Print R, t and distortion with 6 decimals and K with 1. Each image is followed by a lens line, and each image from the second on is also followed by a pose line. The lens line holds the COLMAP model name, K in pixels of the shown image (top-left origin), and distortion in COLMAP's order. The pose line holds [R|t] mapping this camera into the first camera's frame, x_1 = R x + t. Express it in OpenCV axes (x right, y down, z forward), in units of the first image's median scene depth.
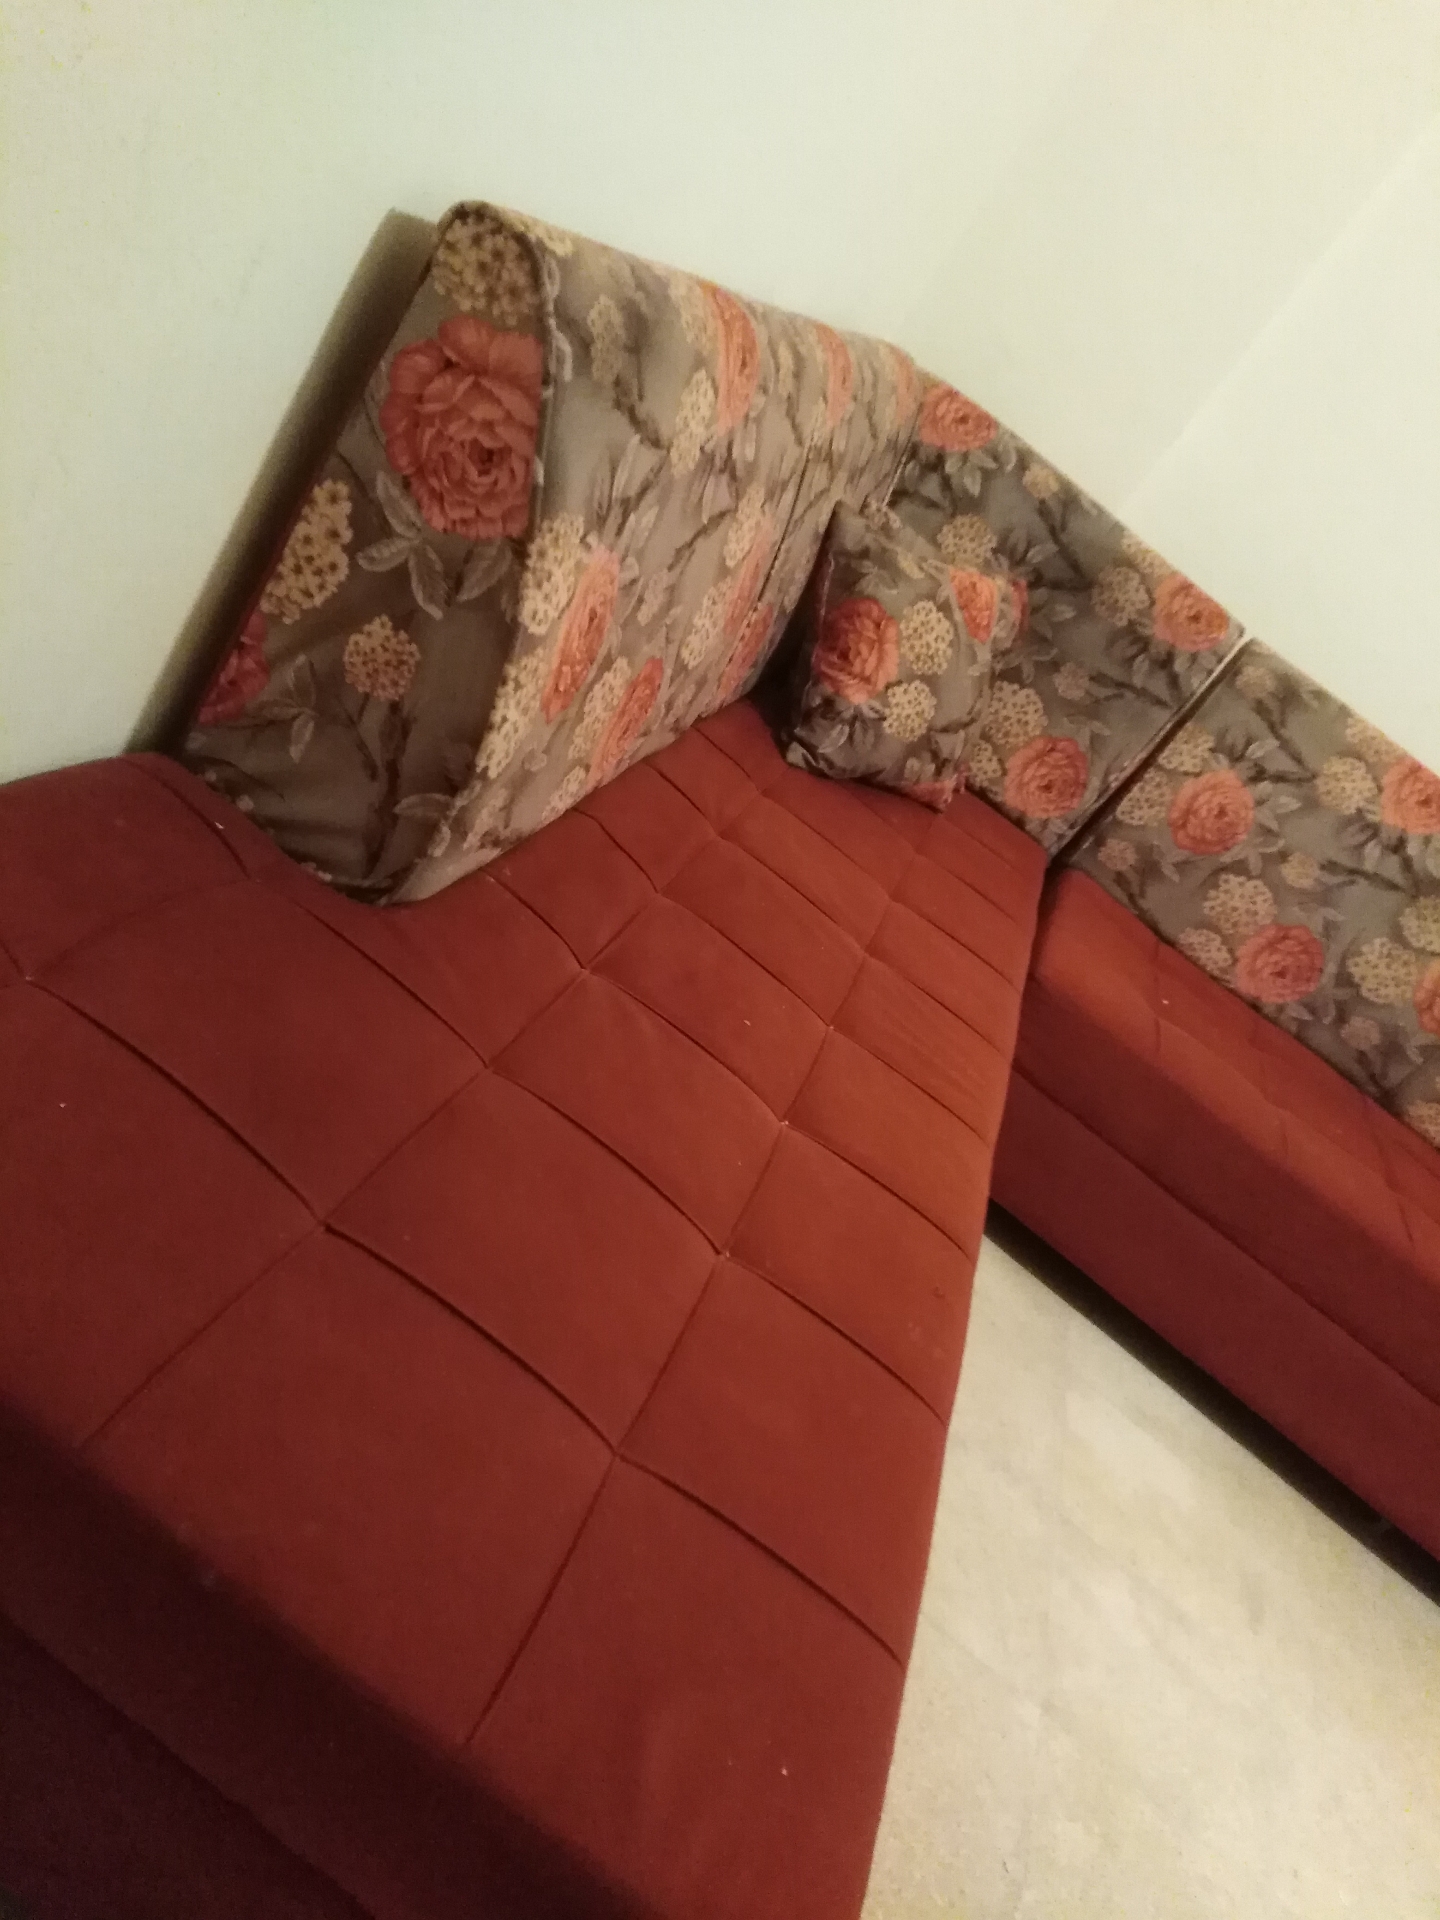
lens RADIAL K [[1379.5, 0, 716.3], [0, 1379.5, 978.4], [0, 0, 1]] dist [0.107281, -0.163702]
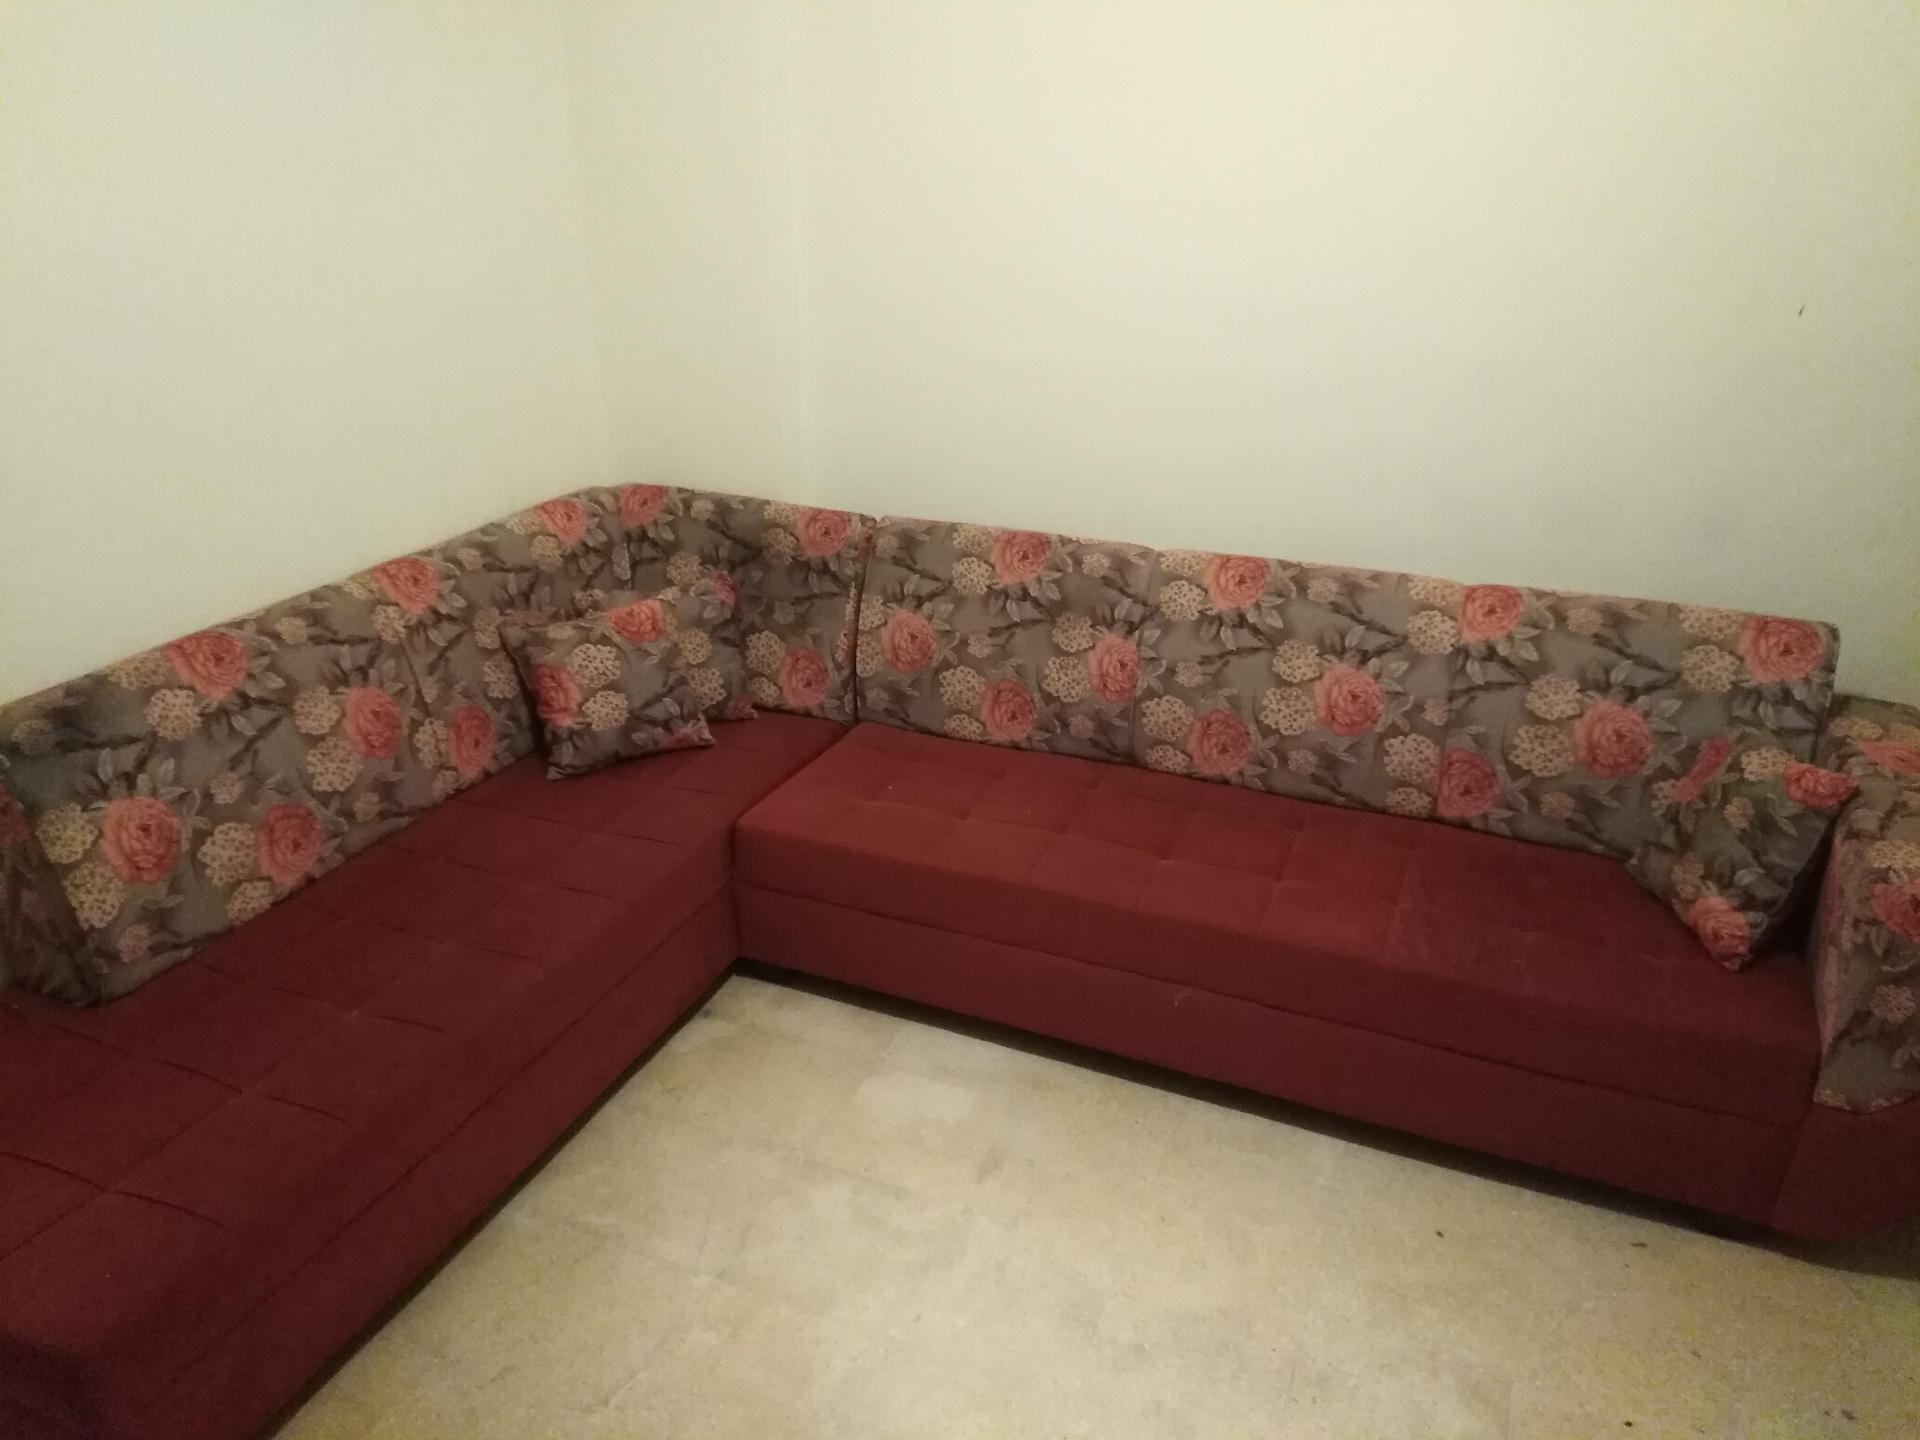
lens RADIAL K [[1387.2, 0, 960.9], [0, 1387.2, 733.8], [0, 0, 1]] dist [0.102924, -0.162915]
pose [[0.829660, -0.491699, -0.264378, 0.848217], [0.443136, 0.868063, -0.223823, 0.341061], [0.339550, 0.068542, 0.938087, -0.296805]]
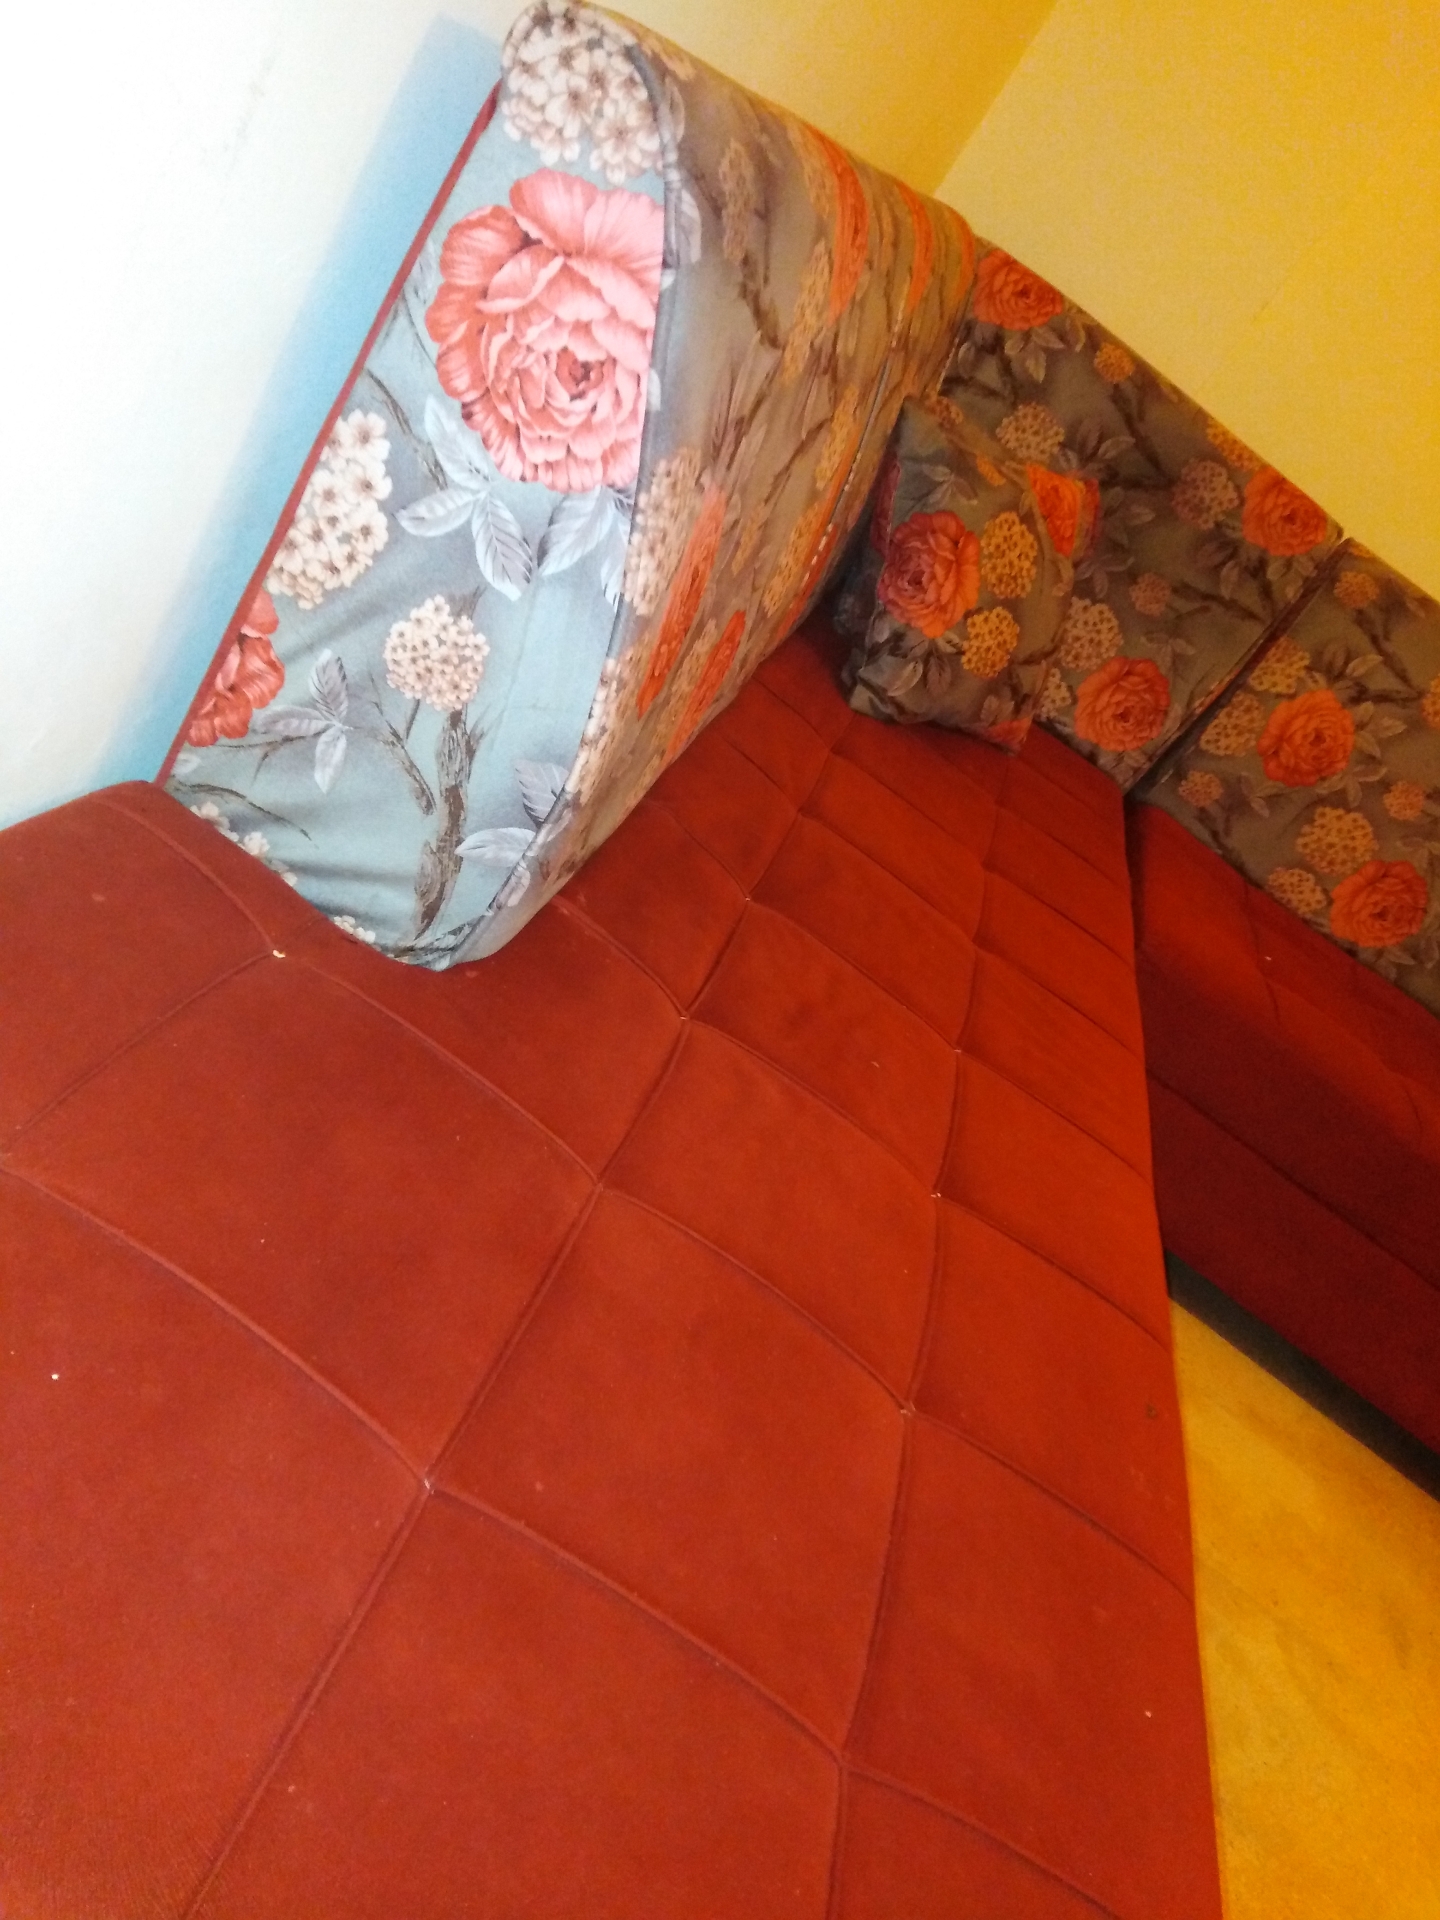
lens RADIAL K [[1379.5, 0, 716.3], [0, 1379.5, 978.4], [0, 0, 1]] dist [0.107281, -0.163702]
pose [[0.999119, -0.035800, 0.021886, -0.057556], [0.034072, 0.996615, 0.074816, -0.054559], [-0.024490, -0.074004, 0.996957, 0.122977]]
